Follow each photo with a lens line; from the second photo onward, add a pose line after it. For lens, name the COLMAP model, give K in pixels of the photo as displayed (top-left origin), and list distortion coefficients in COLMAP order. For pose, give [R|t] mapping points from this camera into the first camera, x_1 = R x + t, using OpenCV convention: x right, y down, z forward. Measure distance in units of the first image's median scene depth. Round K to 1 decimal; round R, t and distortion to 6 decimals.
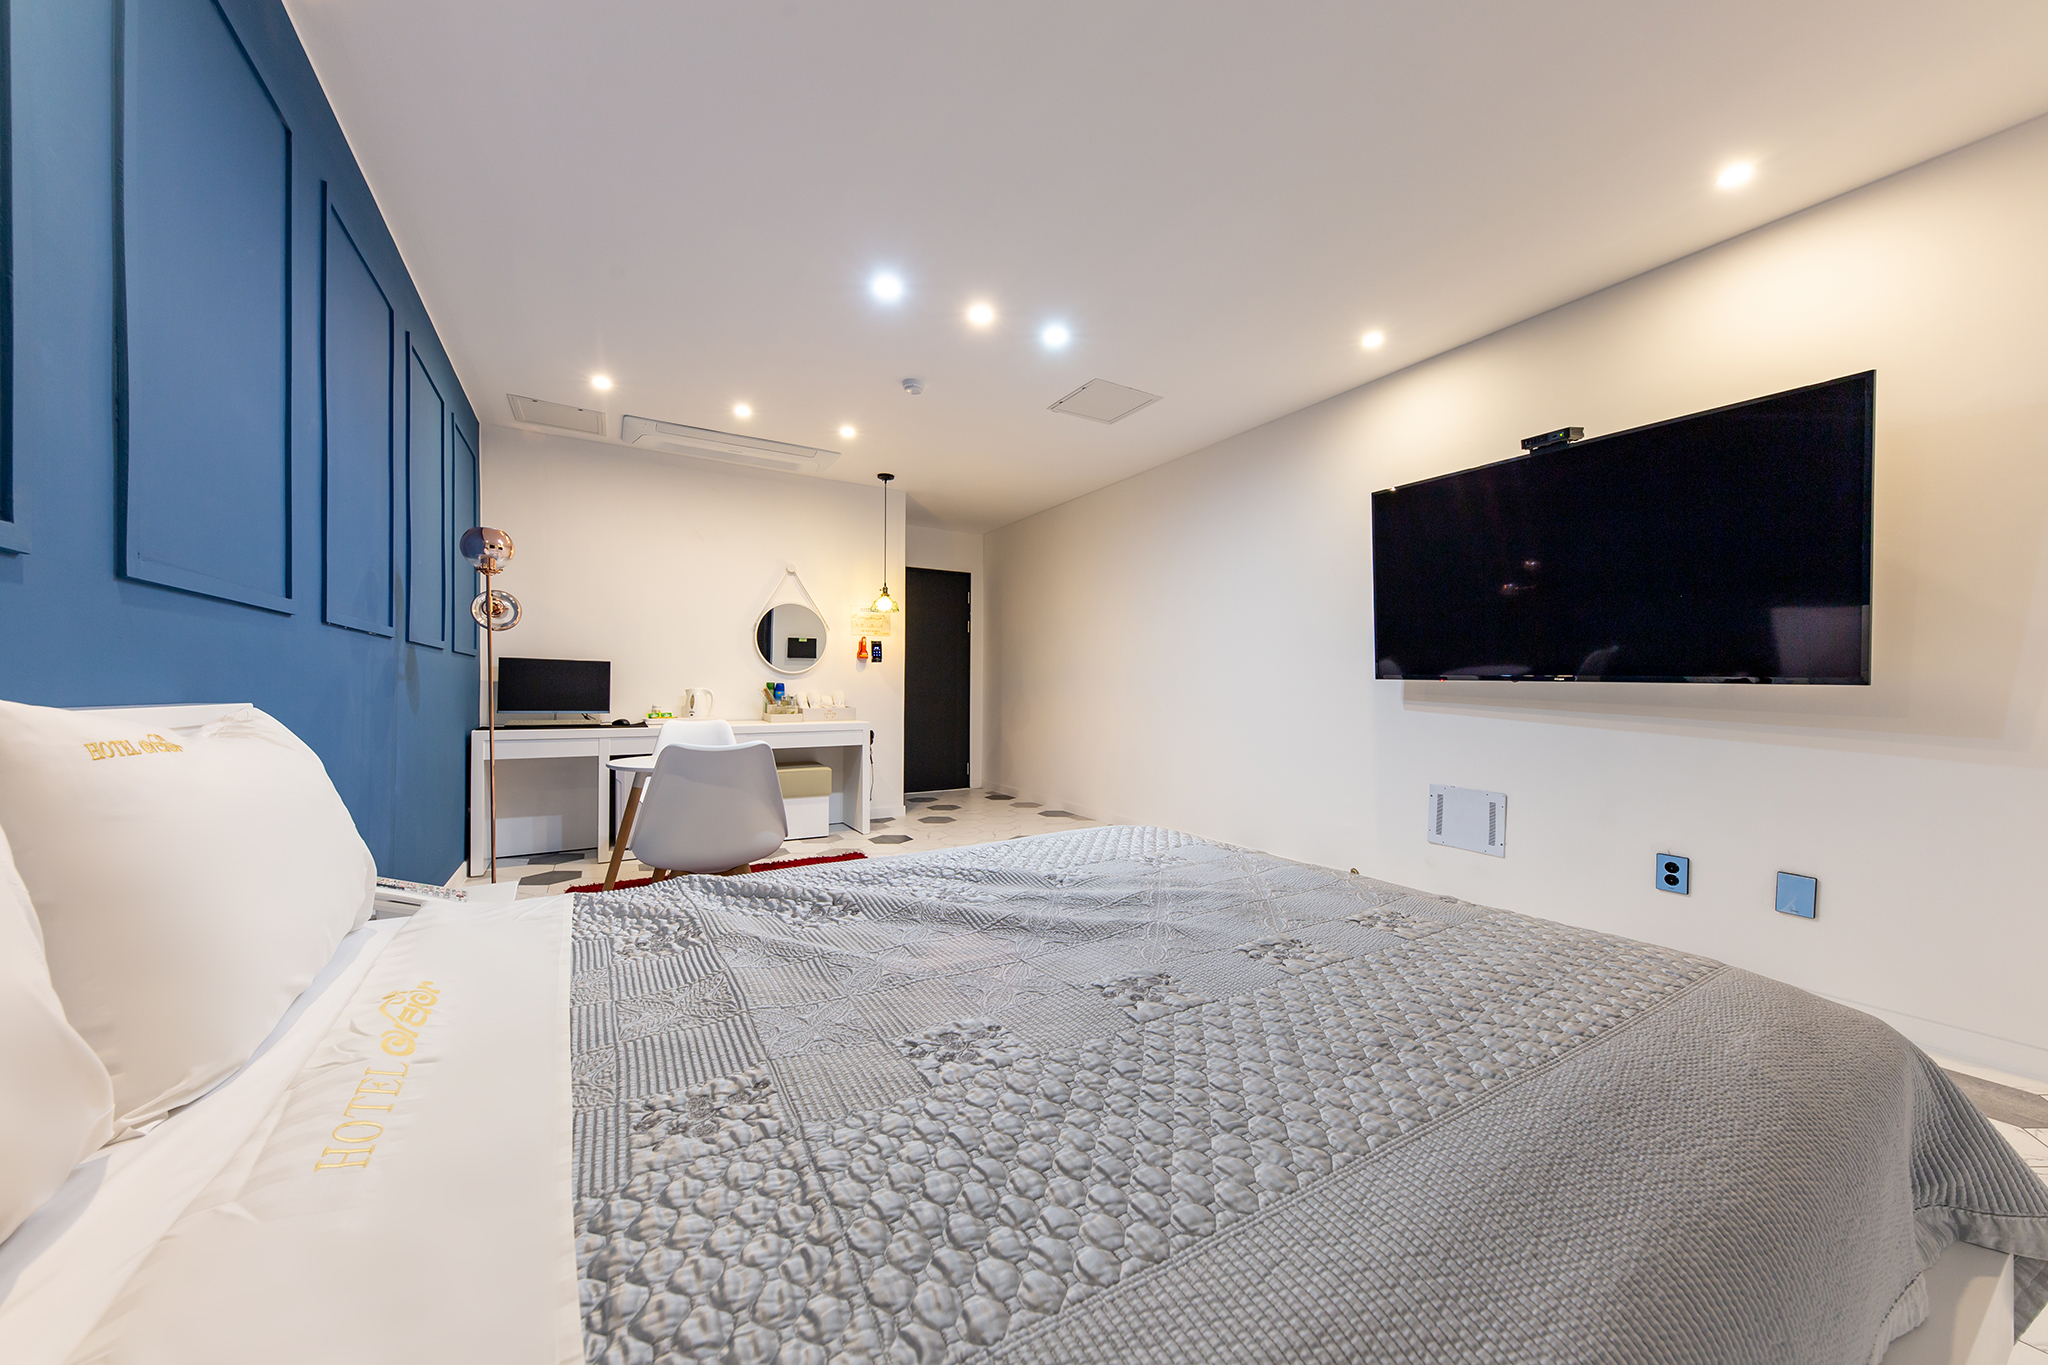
lens RADIAL K [[702.6, 0, 1026.2], [0, 702.6, 687.6], [0, 0, 1]] dist [0.000020, -0.000011]
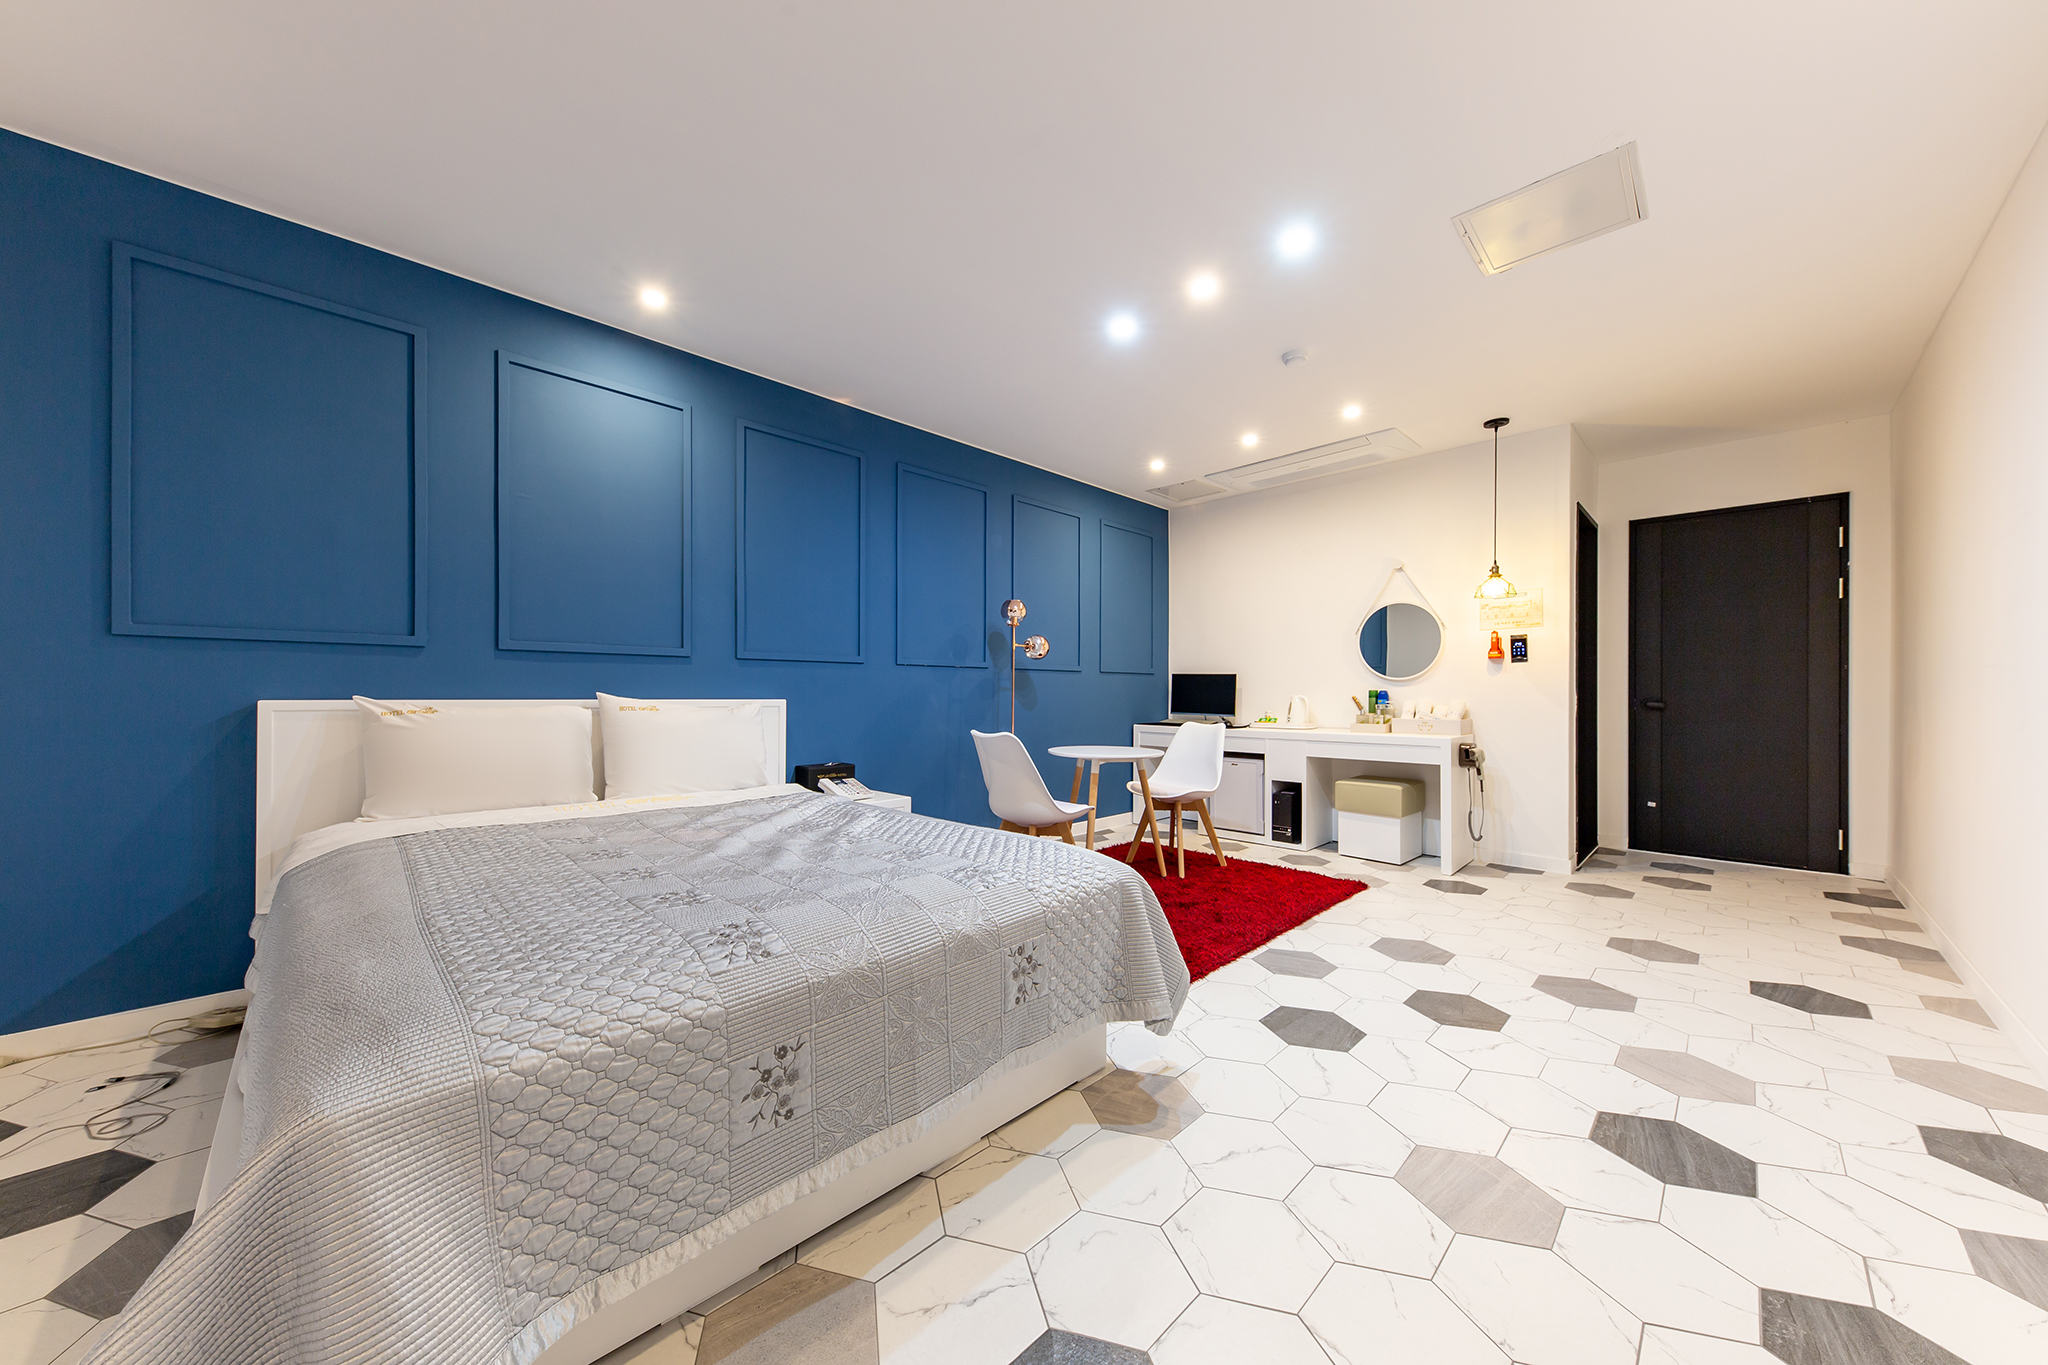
lens RADIAL K [[702.6, 0, 1026.2], [0, 702.6, 687.6], [0, 0, 1]] dist [0.000020, -0.000011]
pose [[0.219405, -0.009126, -0.975591, 0.450338], [-0.002862, 0.999946, -0.009997, 0.000188], [0.975630, 0.004986, 0.219367, 0.336158]]
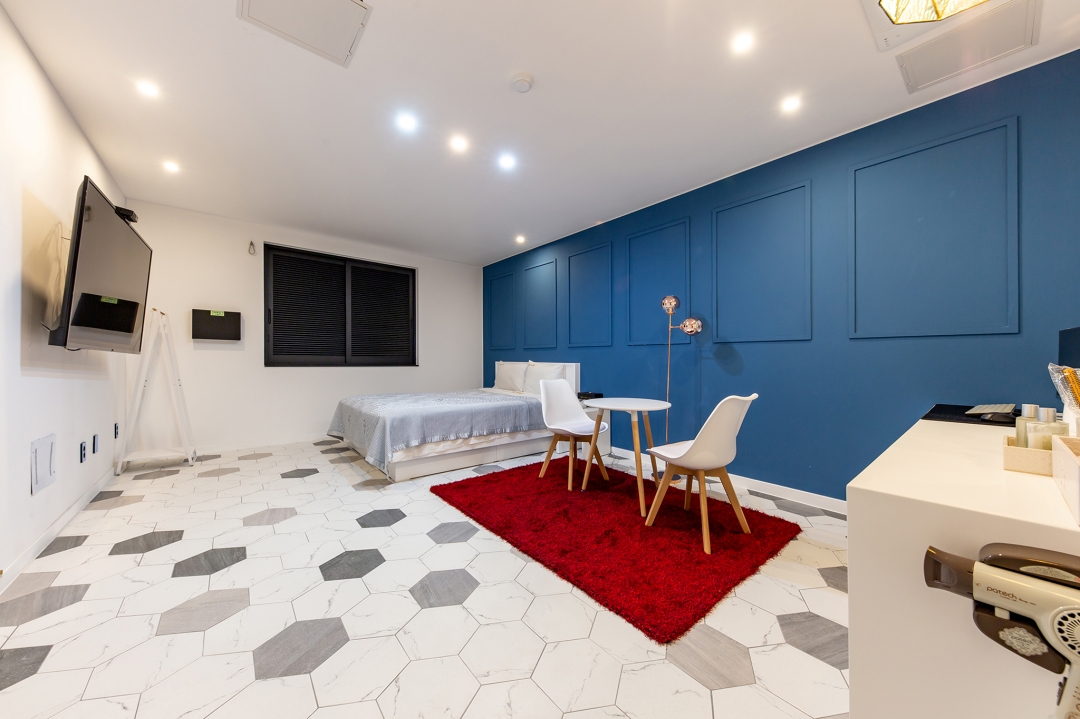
lens RADIAL K [[358.2, 0, 540.0], [0, 358.2, 359.5], [0, 0, 1]] dist [0.000198, -0.000008]
pose [[-0.988564, -0.007628, -0.150608, -0.076808], [-0.007880, 0.999968, 0.001081, -0.003510], [0.150595, 0.002256, -0.988593, 1.108877]]
